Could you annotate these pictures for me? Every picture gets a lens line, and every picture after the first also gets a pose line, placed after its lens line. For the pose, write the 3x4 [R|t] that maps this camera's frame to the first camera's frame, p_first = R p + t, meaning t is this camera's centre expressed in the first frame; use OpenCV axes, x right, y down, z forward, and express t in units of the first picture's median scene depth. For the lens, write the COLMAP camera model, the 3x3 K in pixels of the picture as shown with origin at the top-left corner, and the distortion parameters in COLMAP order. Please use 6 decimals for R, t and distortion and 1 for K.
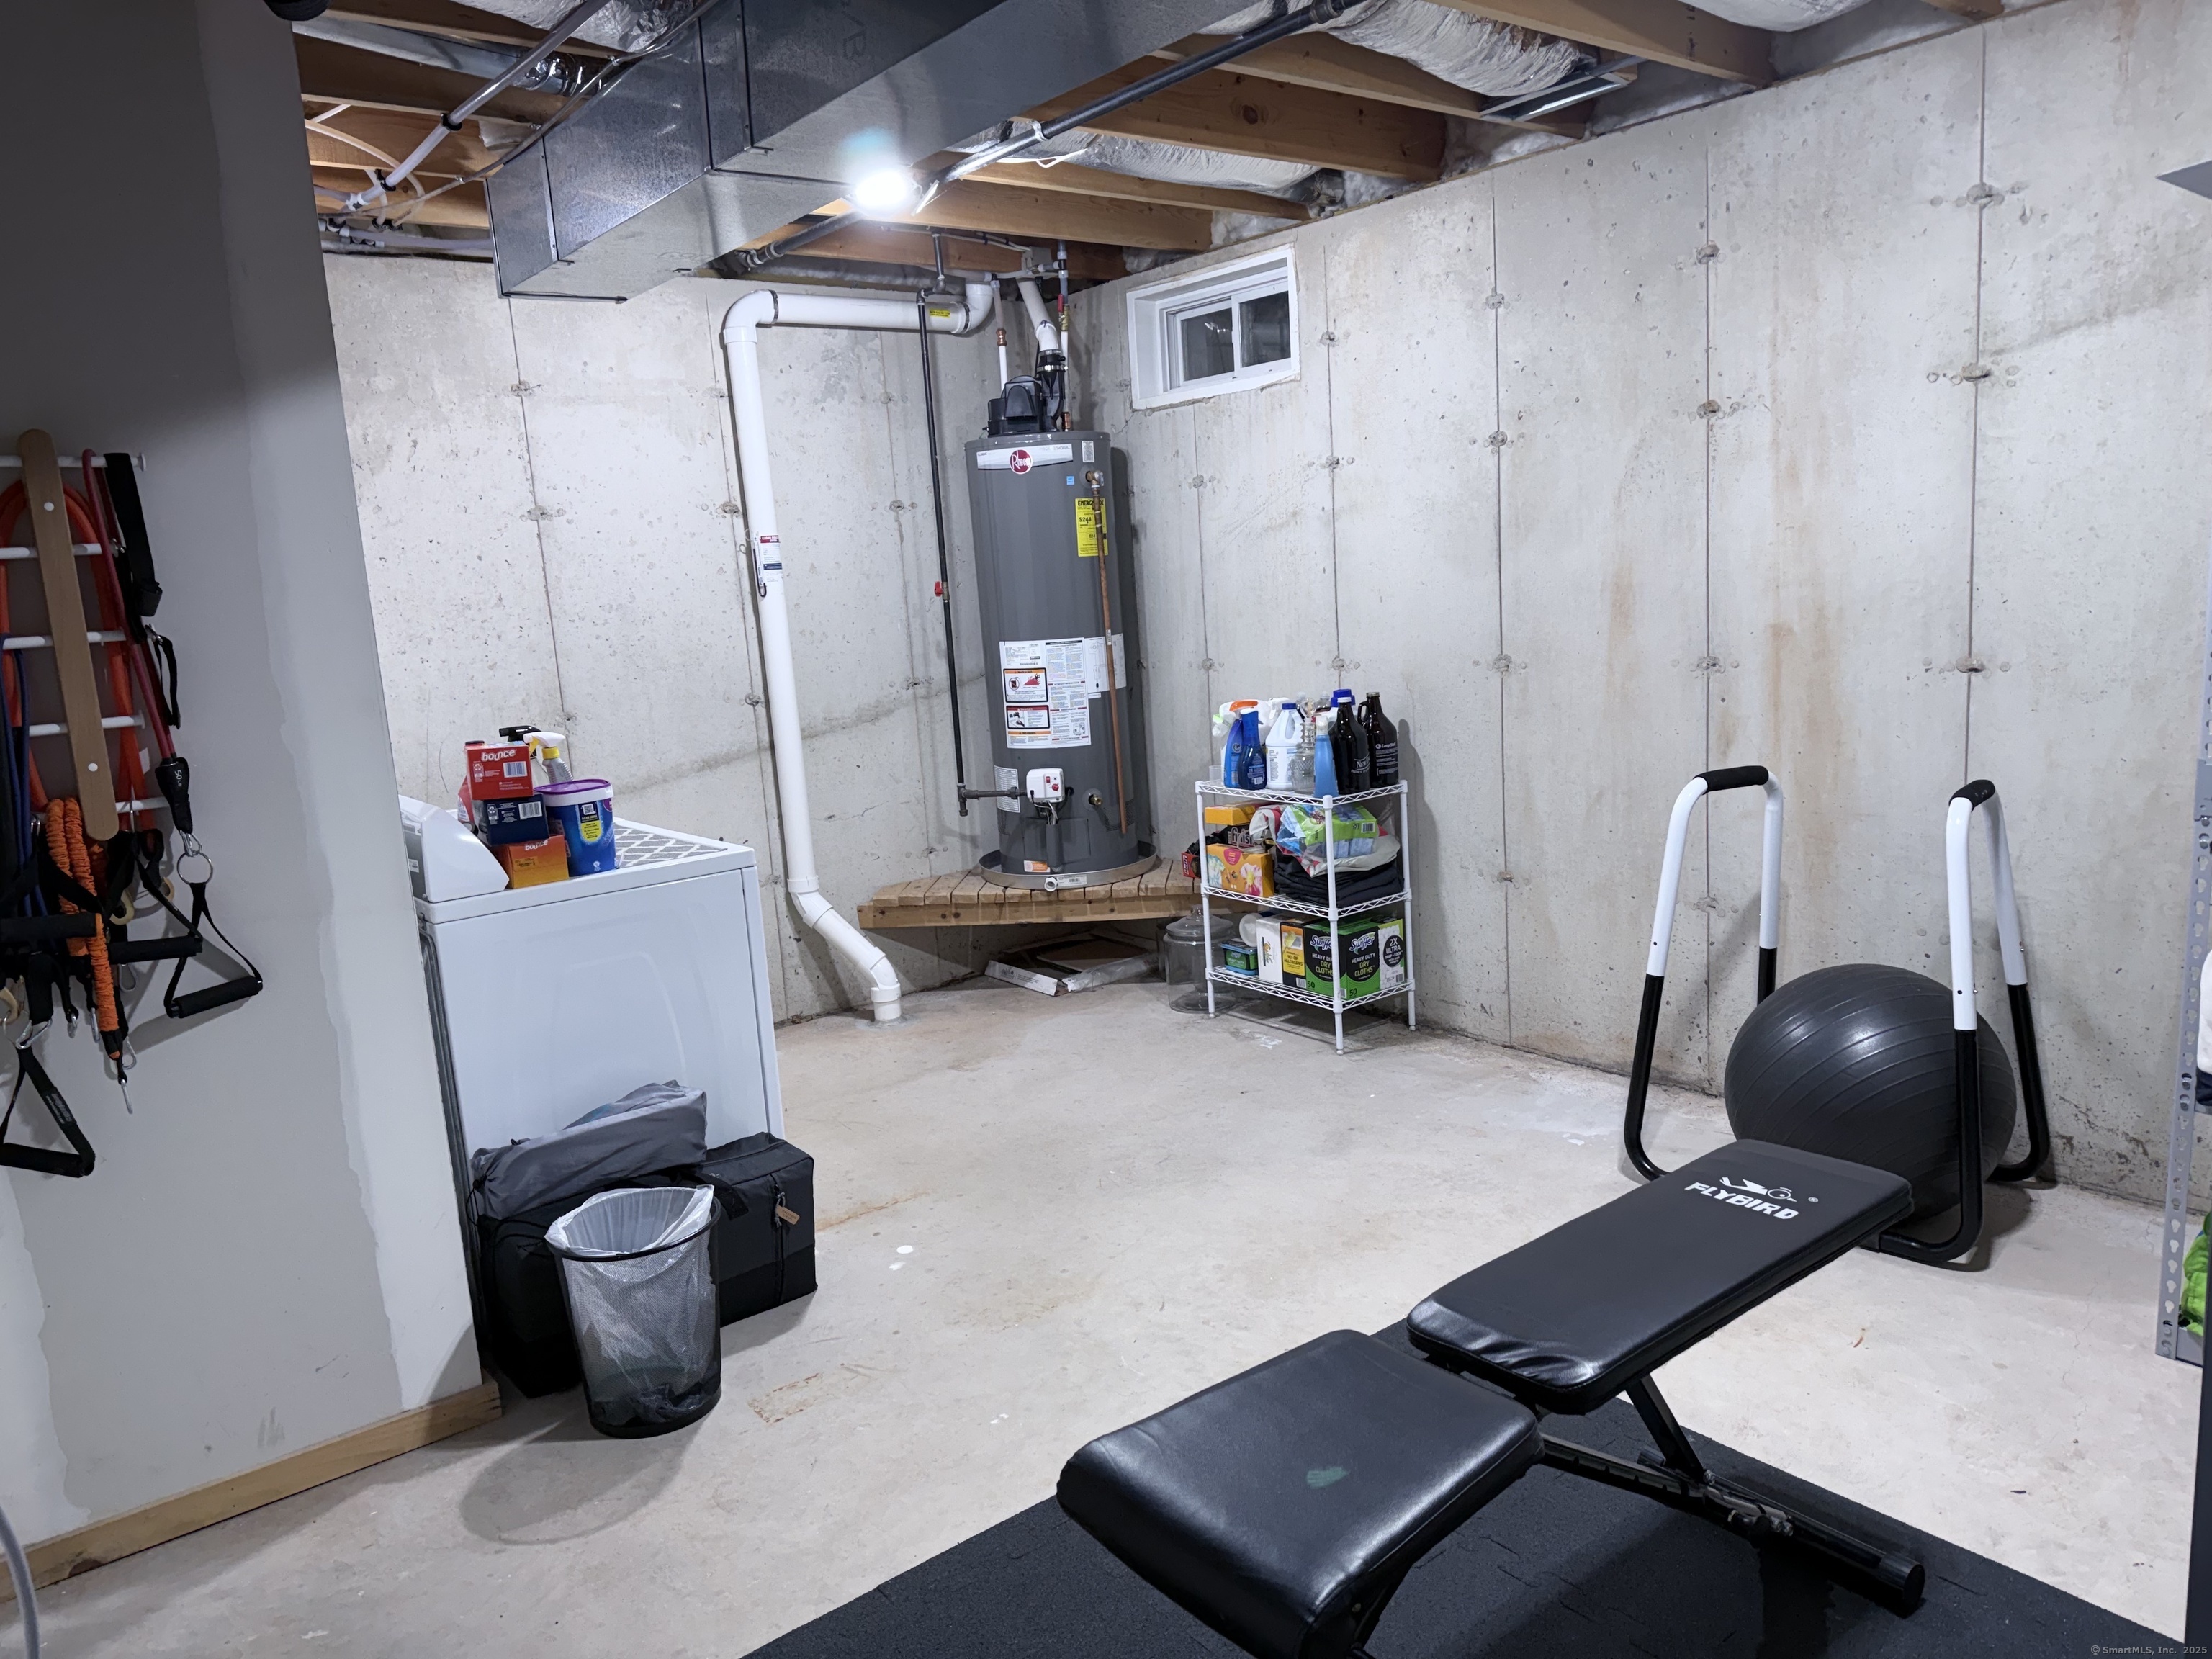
lens RADIAL K [[1547.1, 0, 1110.1], [0, 1547.1, 845.7], [0, 0, 1]] dist [0.065518, -0.074123]
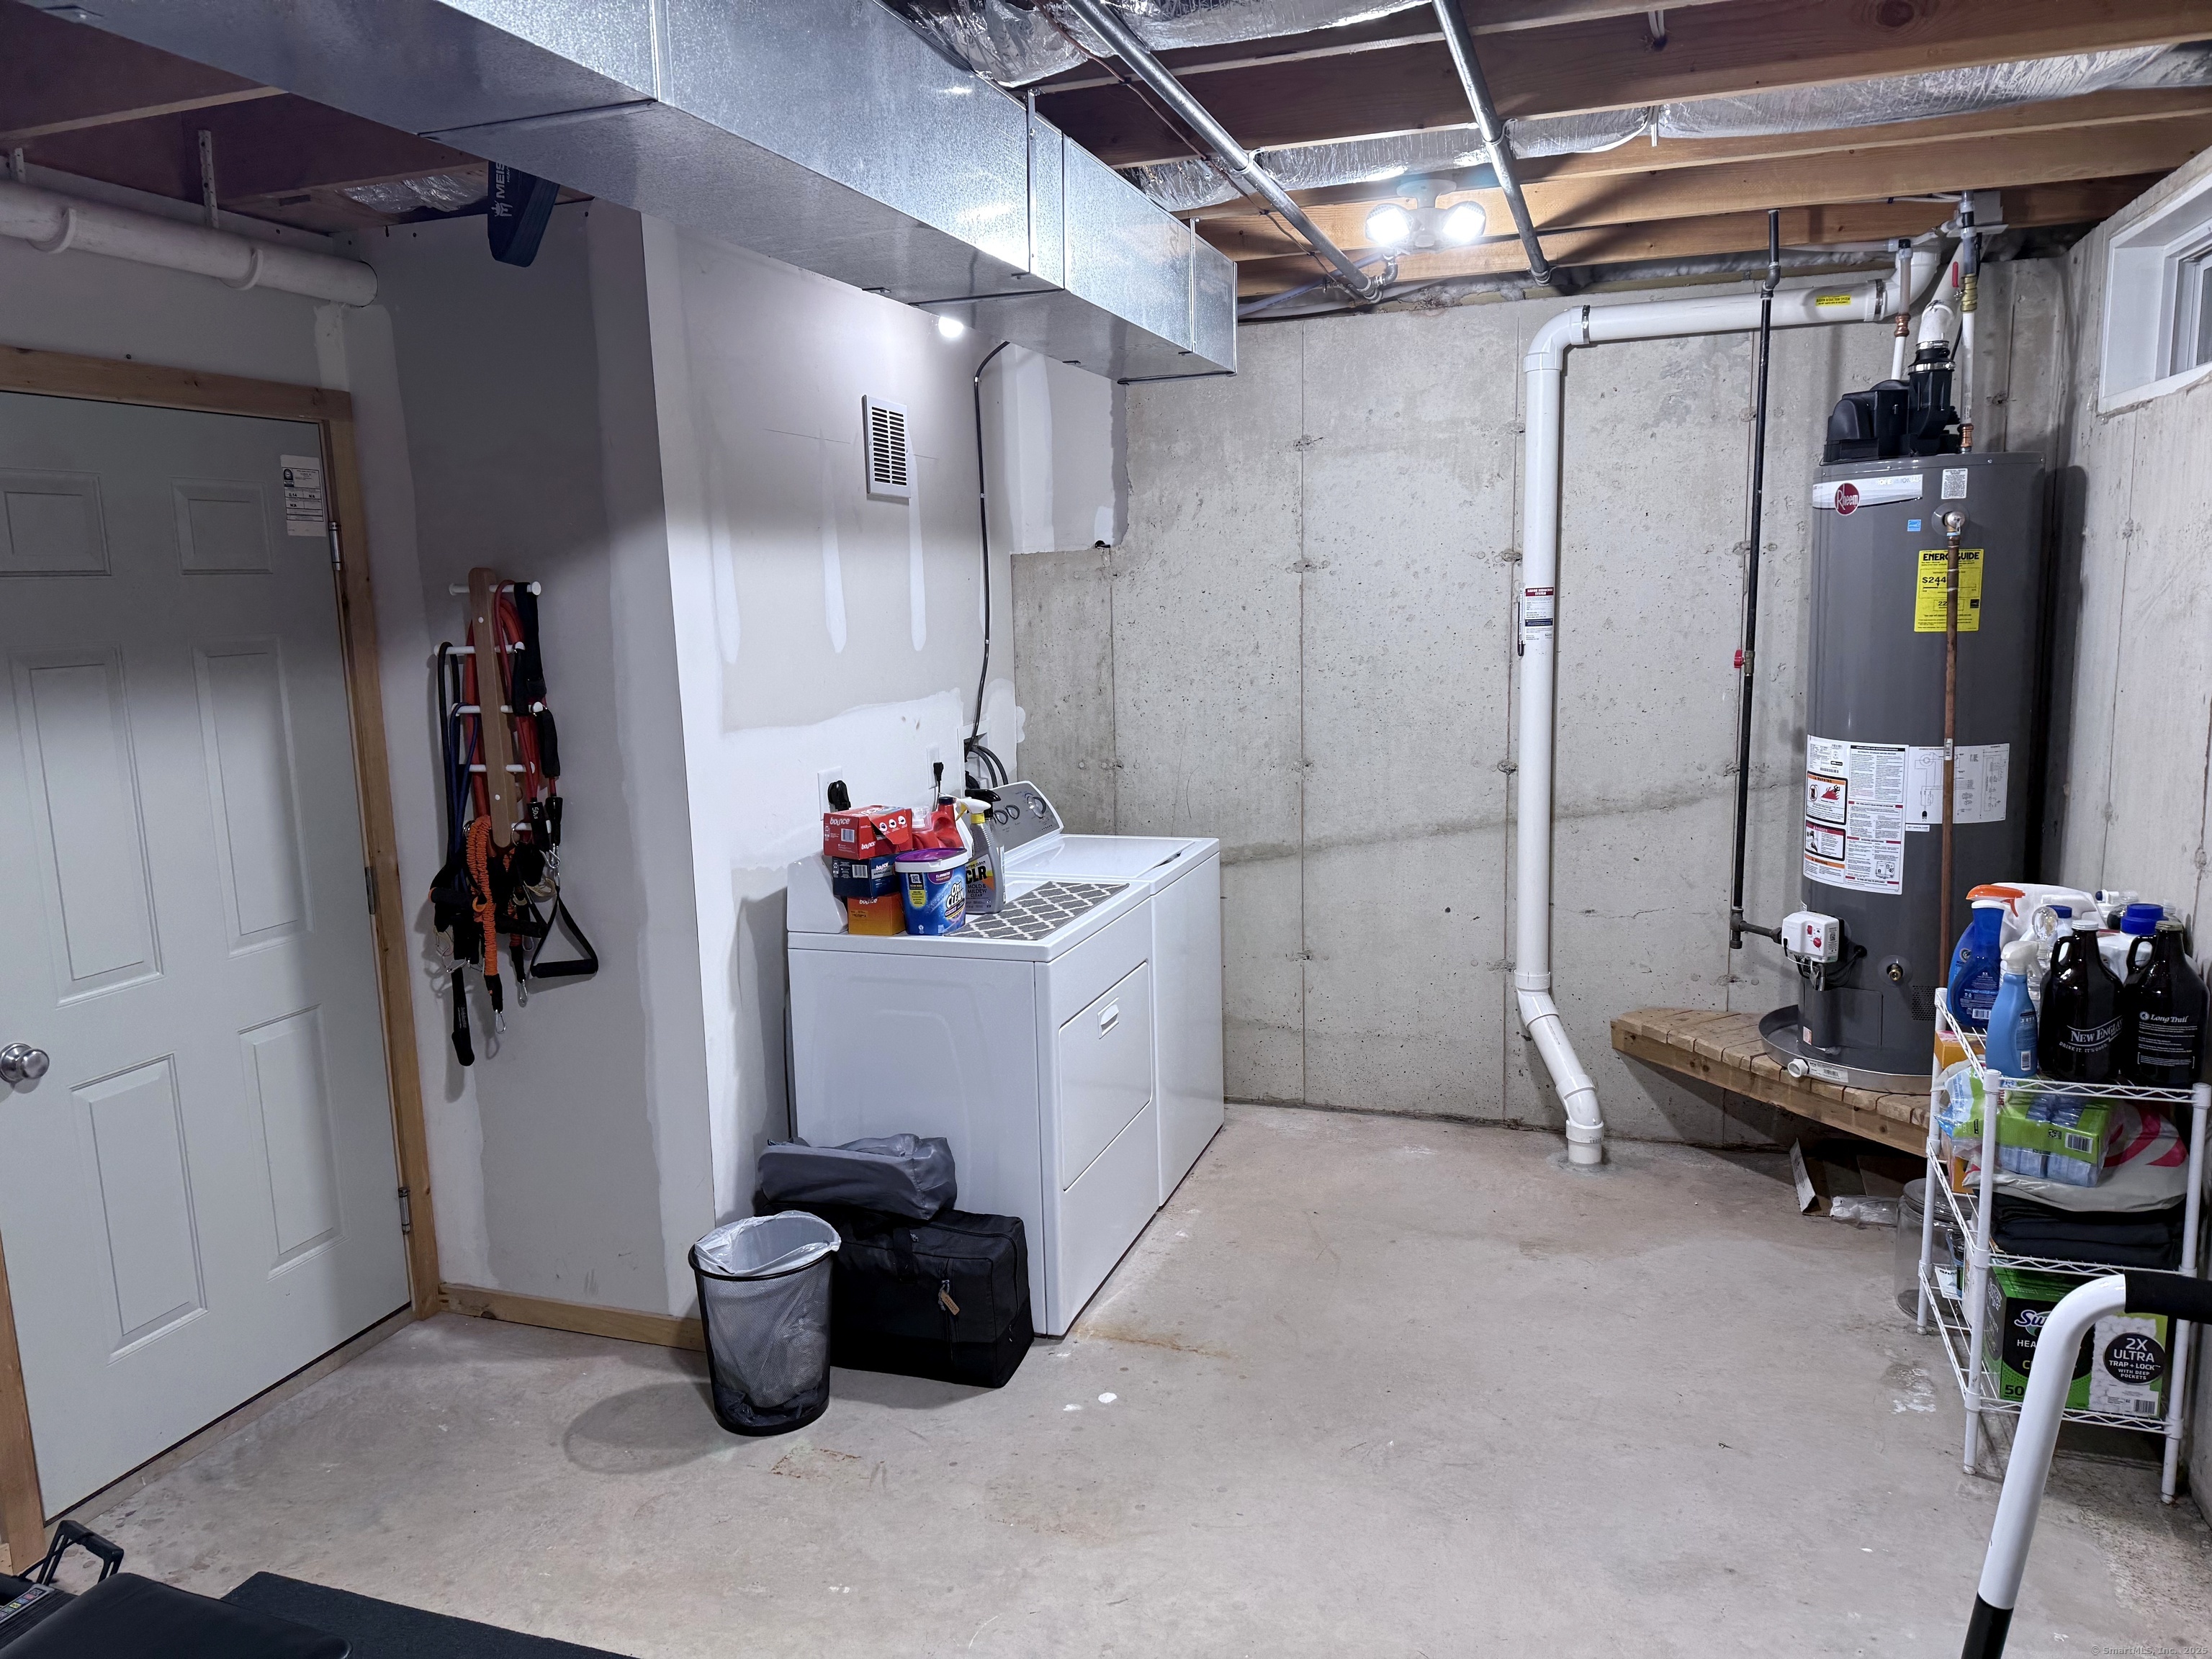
lens RADIAL K [[1547.1, 0, 1102.6], [0, 1547.1, 839.5], [0, 0, 1]] dist [0.065518, -0.074123]
pose [[0.527267, 0.183656, -0.829614, 0.421642], [-0.150931, 0.981079, 0.121261, -0.133520], [0.836187, 0.061278, 0.545010, 0.331980]]
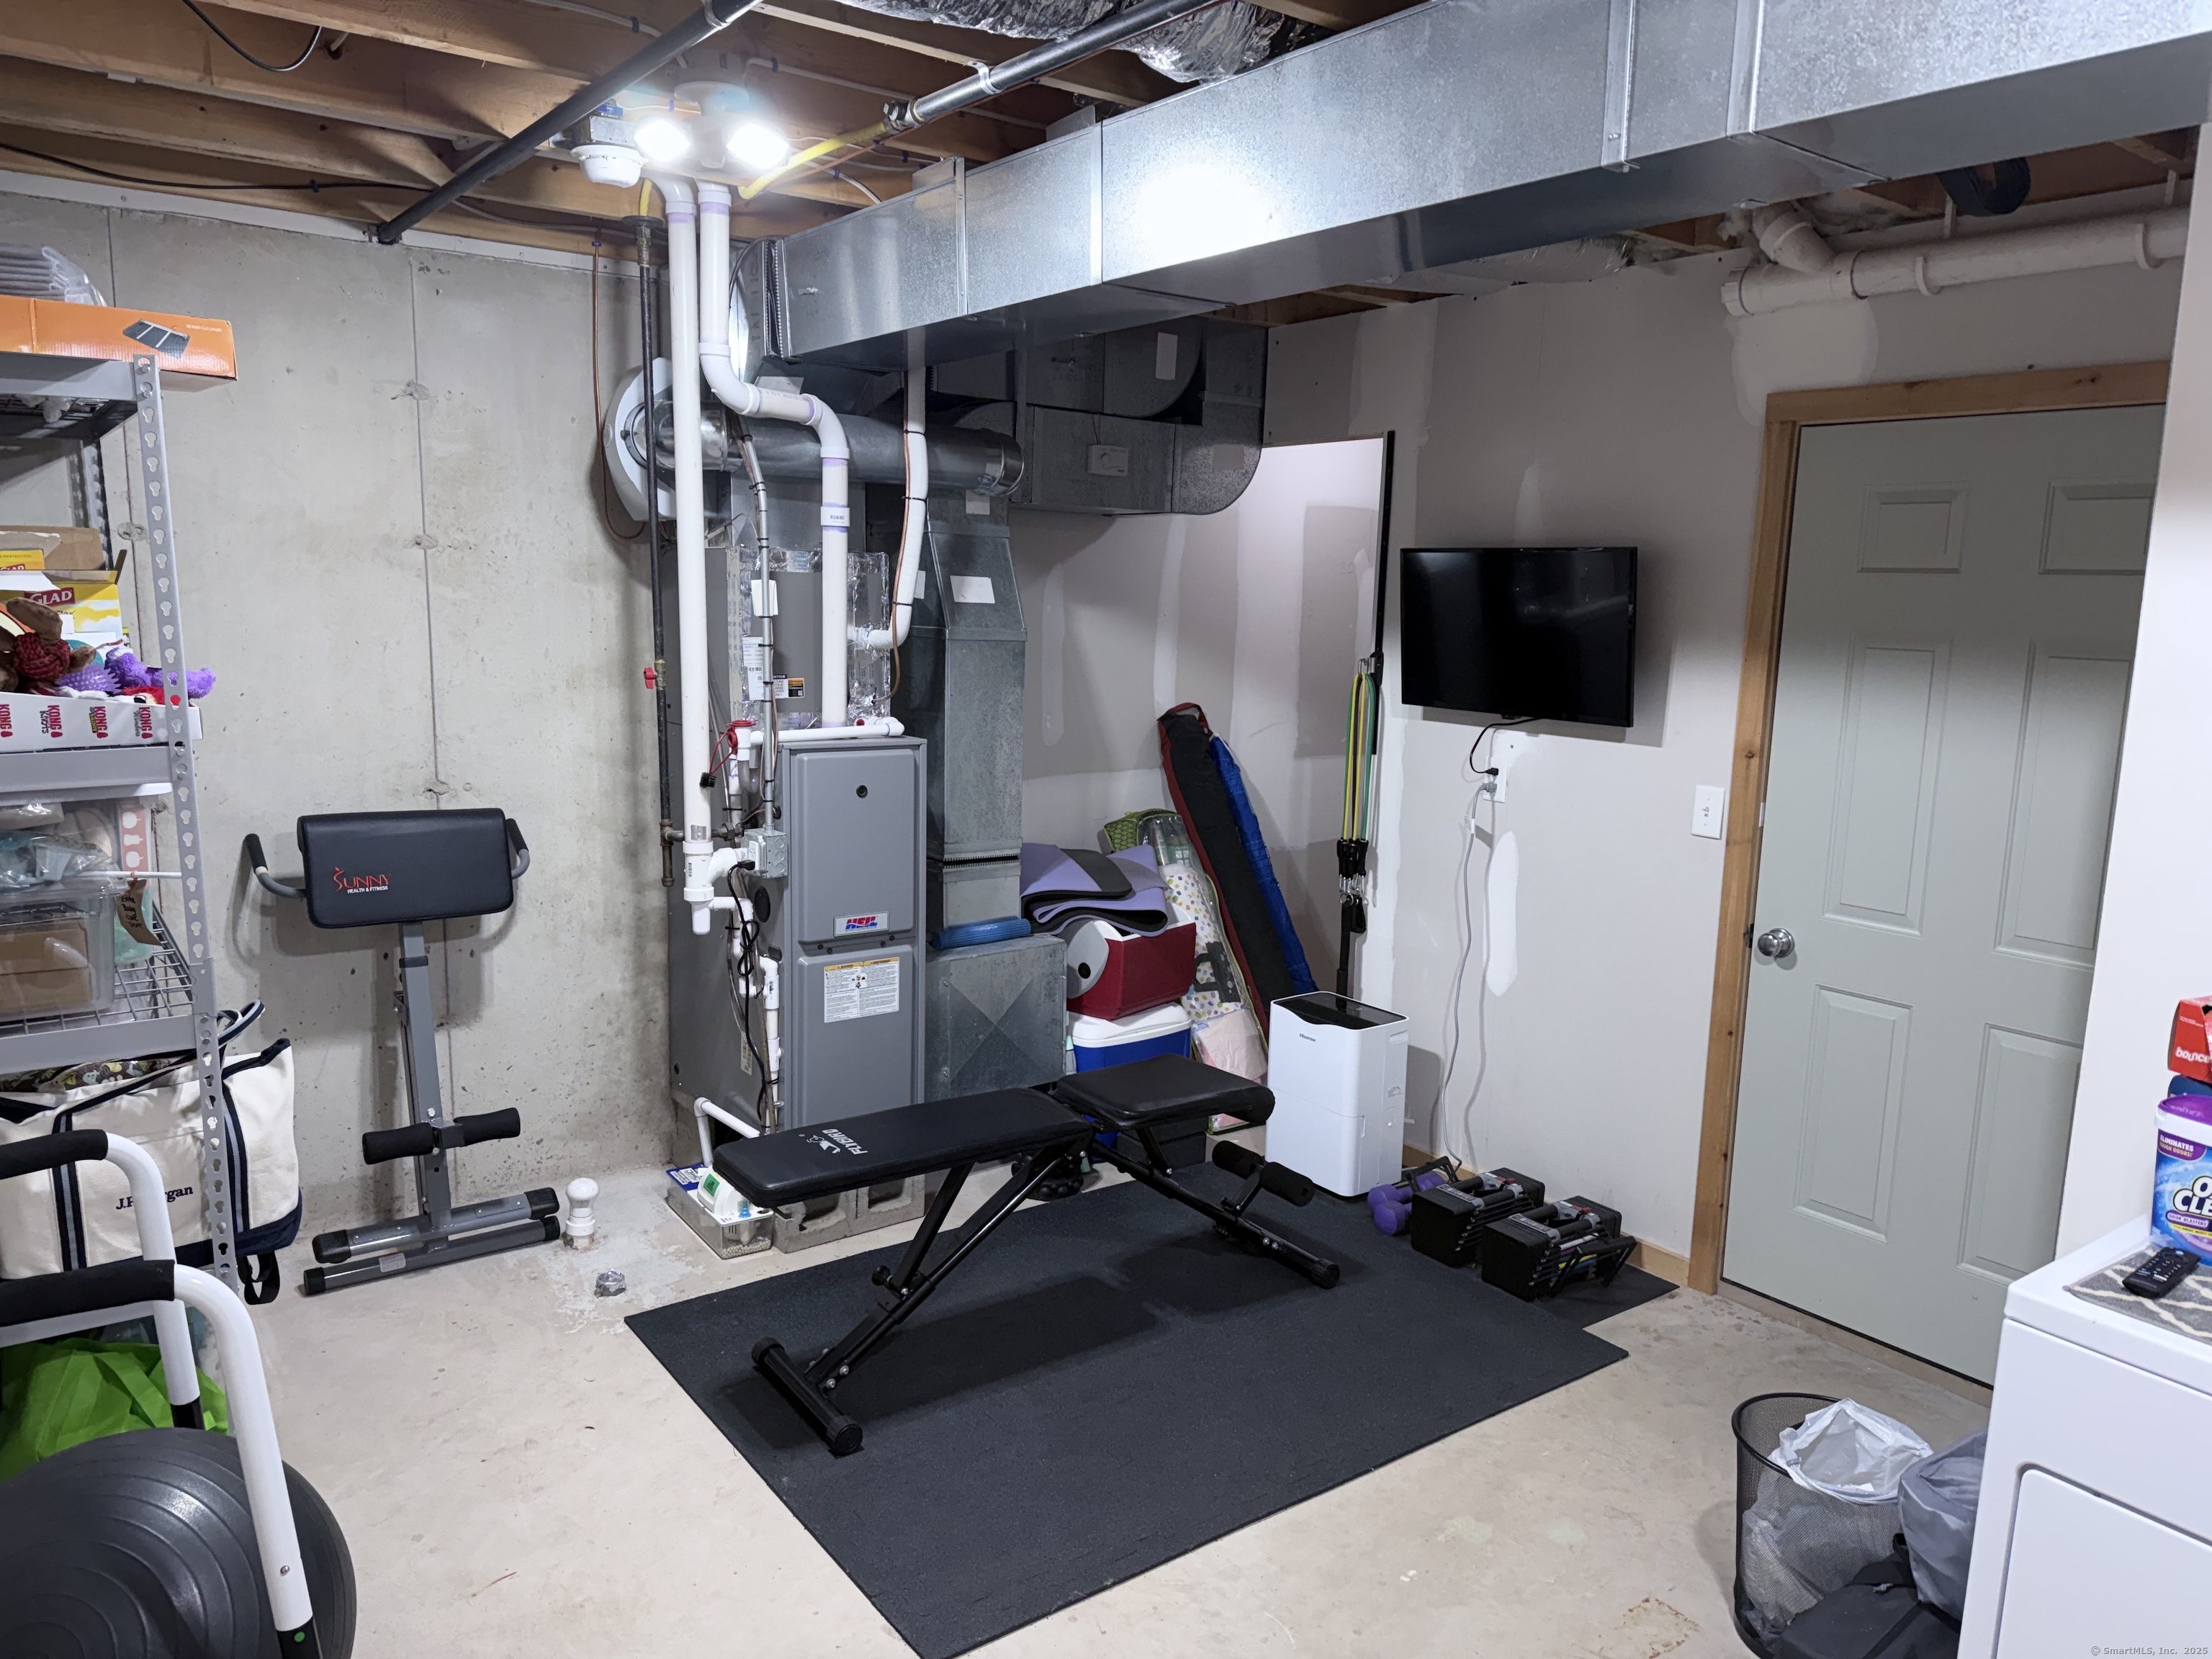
lens RADIAL K [[1547.1, 0, 1101.6], [0, 1547.1, 833.9], [0, 0, 1]] dist [0.065518, -0.074123]
pose [[-0.998789, 0.028869, 0.039845, 0.039771], [0.040462, 0.942671, 0.331262, -0.235573], [-0.027997, 0.332472, -0.942697, 1.022156]]
